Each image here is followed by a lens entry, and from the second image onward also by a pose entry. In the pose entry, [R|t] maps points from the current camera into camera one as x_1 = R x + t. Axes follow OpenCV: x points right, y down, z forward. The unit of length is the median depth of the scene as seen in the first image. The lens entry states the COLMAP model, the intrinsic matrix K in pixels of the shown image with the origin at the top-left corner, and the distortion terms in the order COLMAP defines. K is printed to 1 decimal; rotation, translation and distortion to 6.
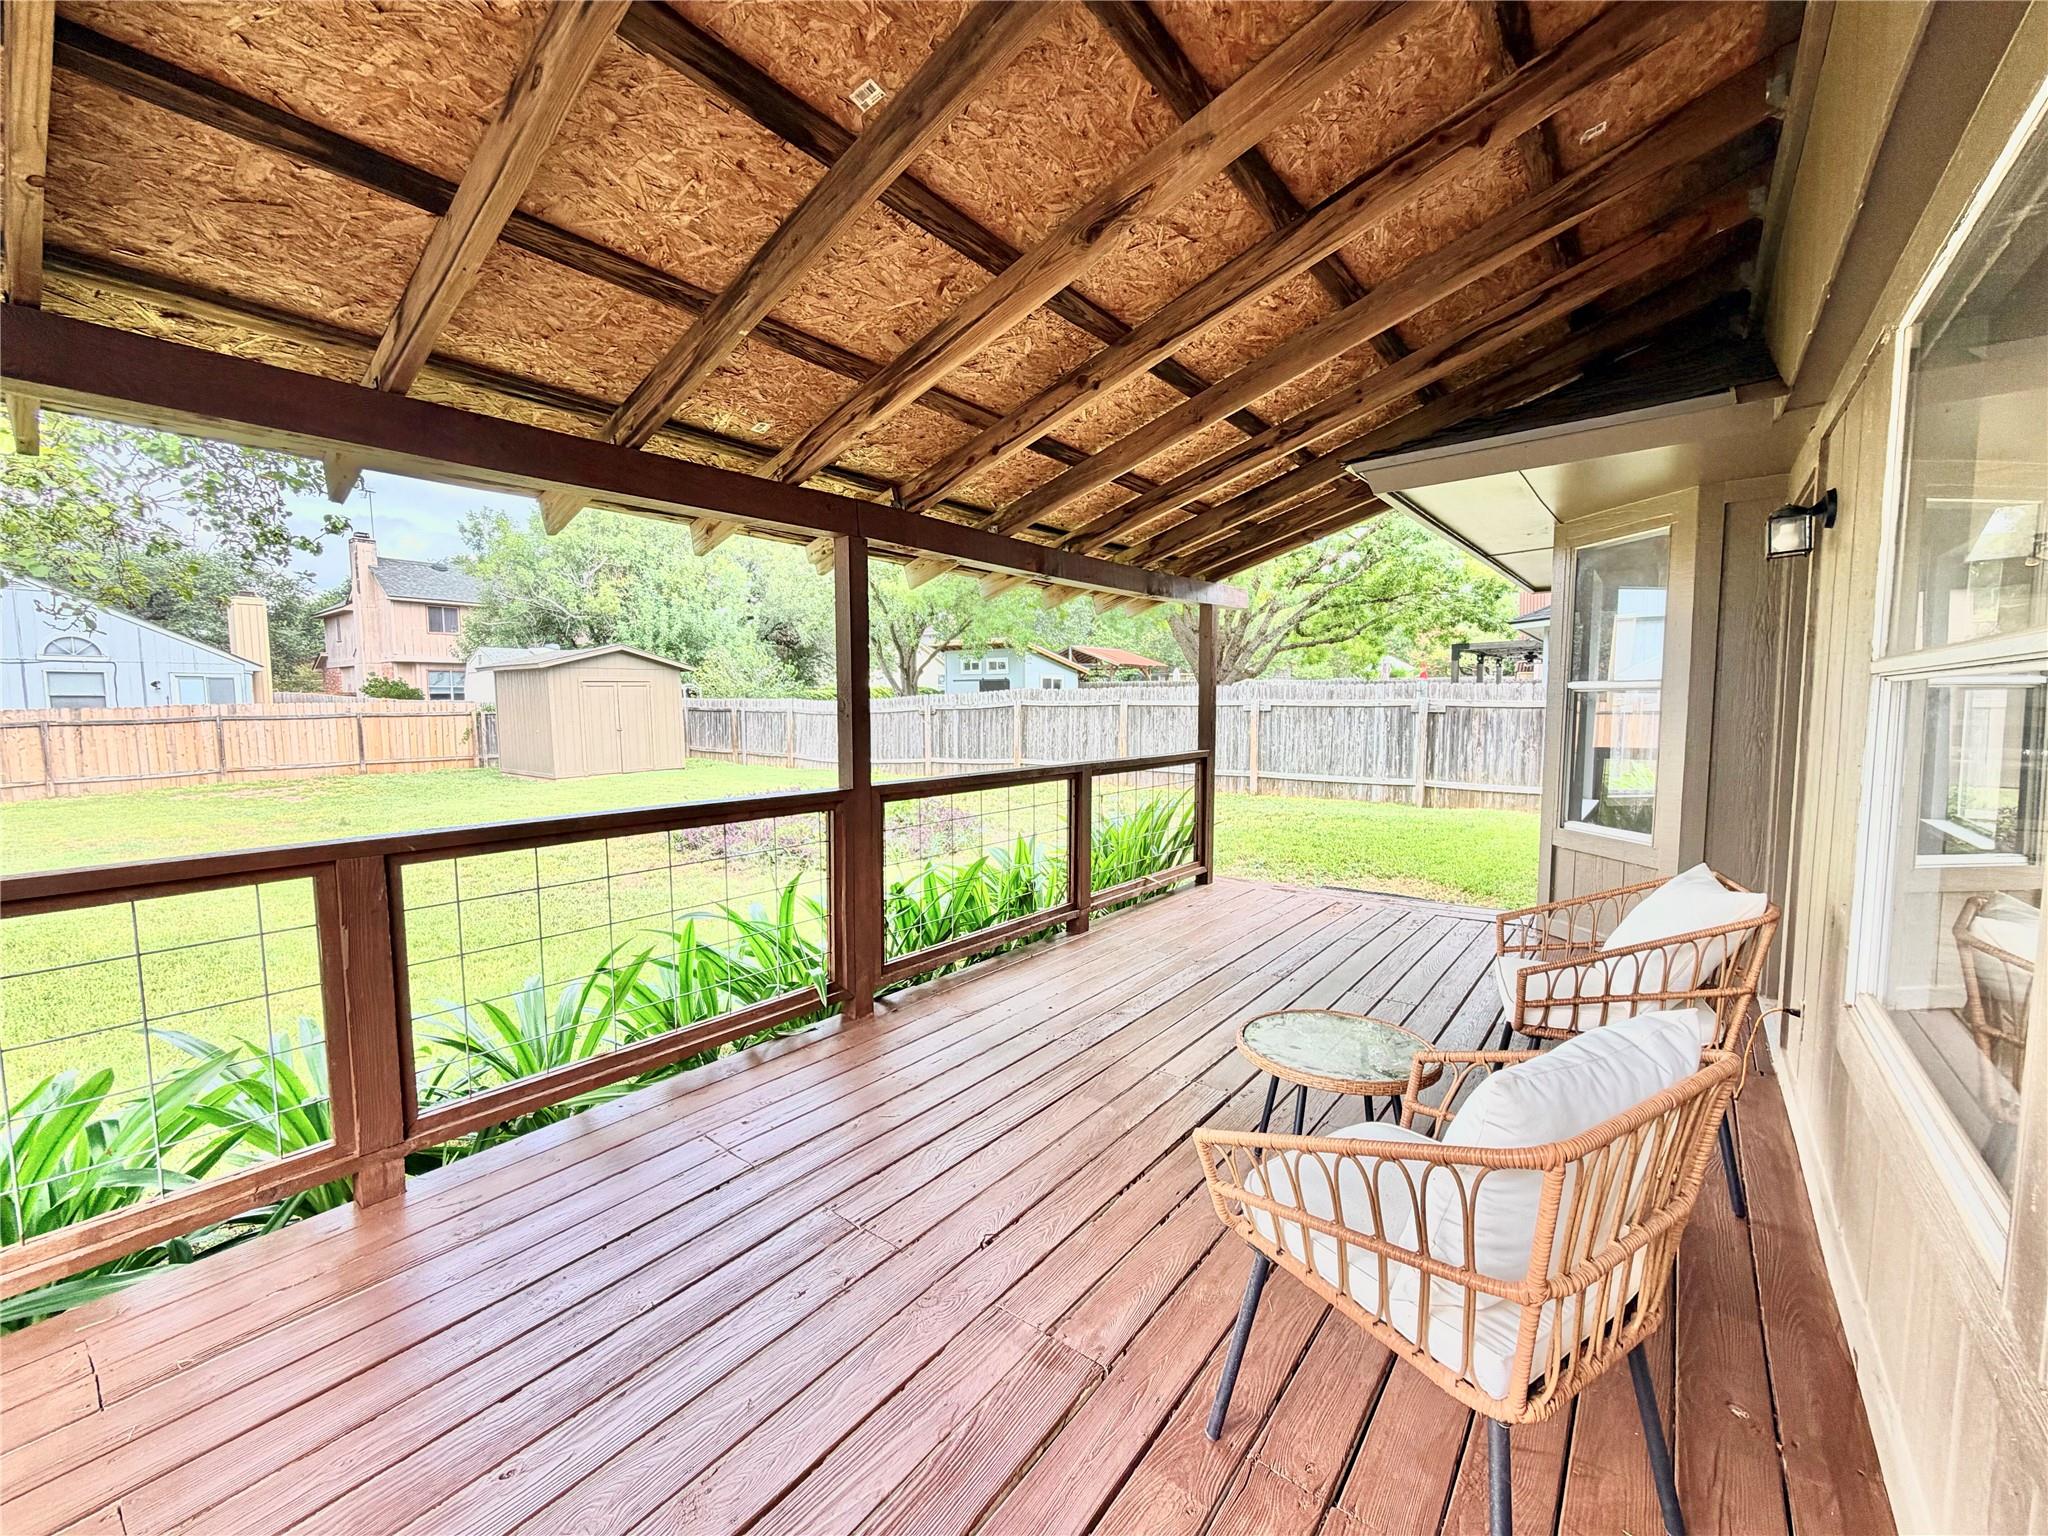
lens RADIAL K [[819.0, 0, 1030.3], [0, 819.0, 766.8], [0, 0, 1]] dist [-0.001087, 0.000285]
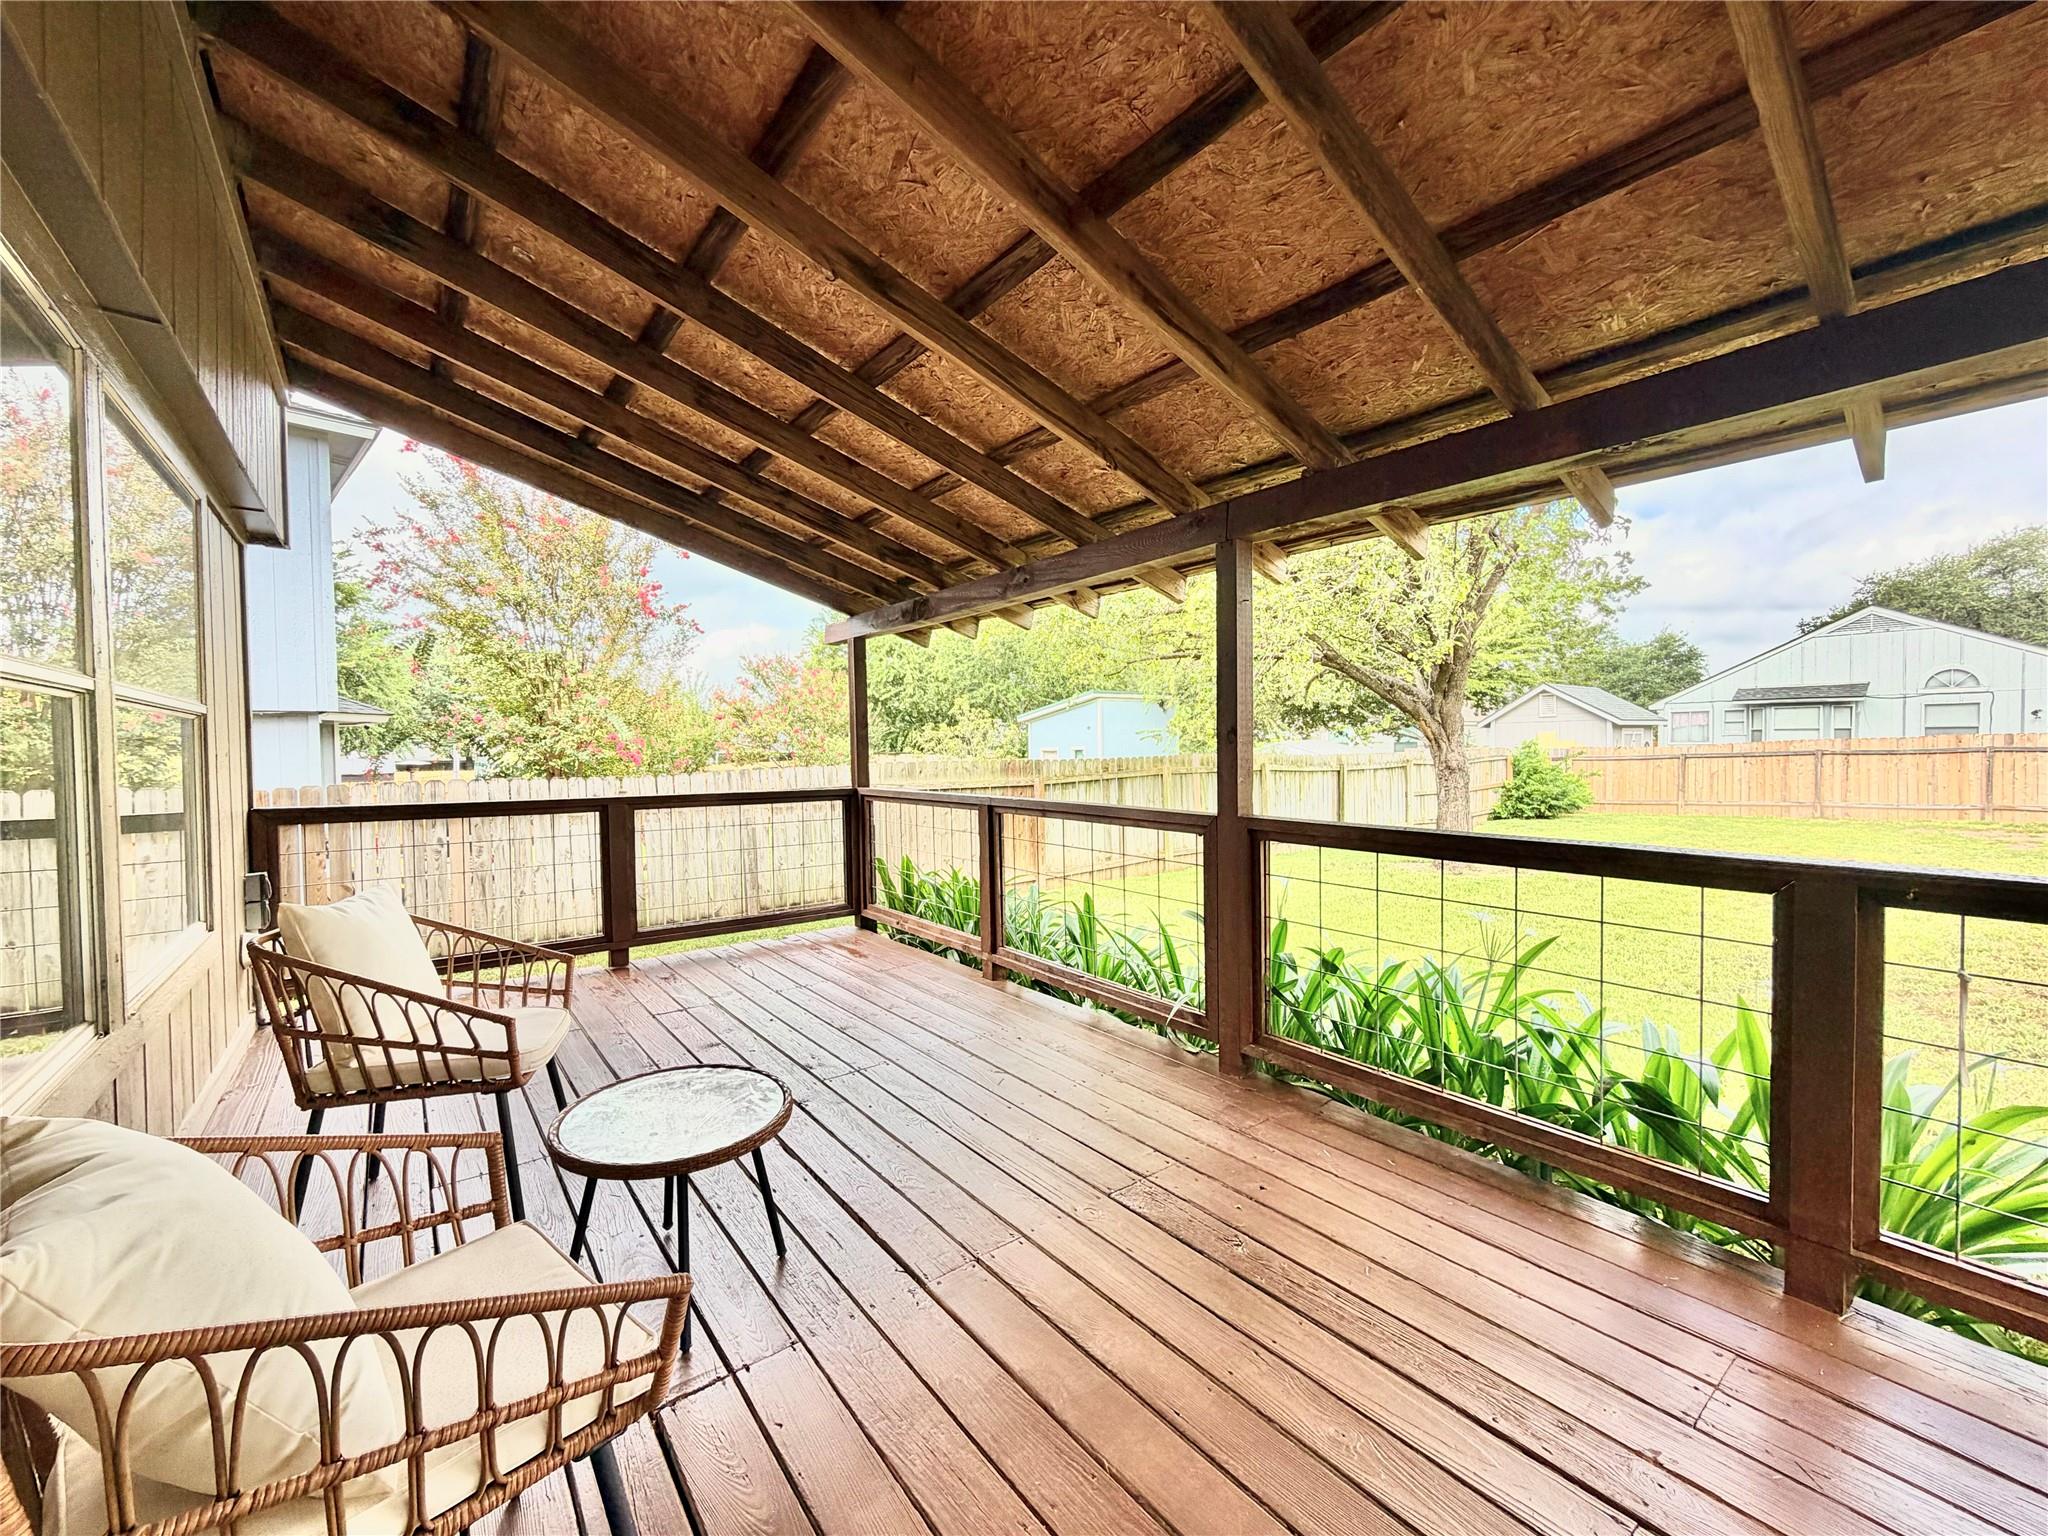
lens RADIAL K [[819.0, 0, 1033.0], [0, 819.0, 761.3], [0, 0, 1]] dist [-0.001087, 0.000285]
pose [[-0.242399, 0.025195, -0.969849, 0.652685], [-0.069851, 0.996615, 0.043349, -0.053915], [0.967659, 0.078253, -0.239818, 0.916642]]
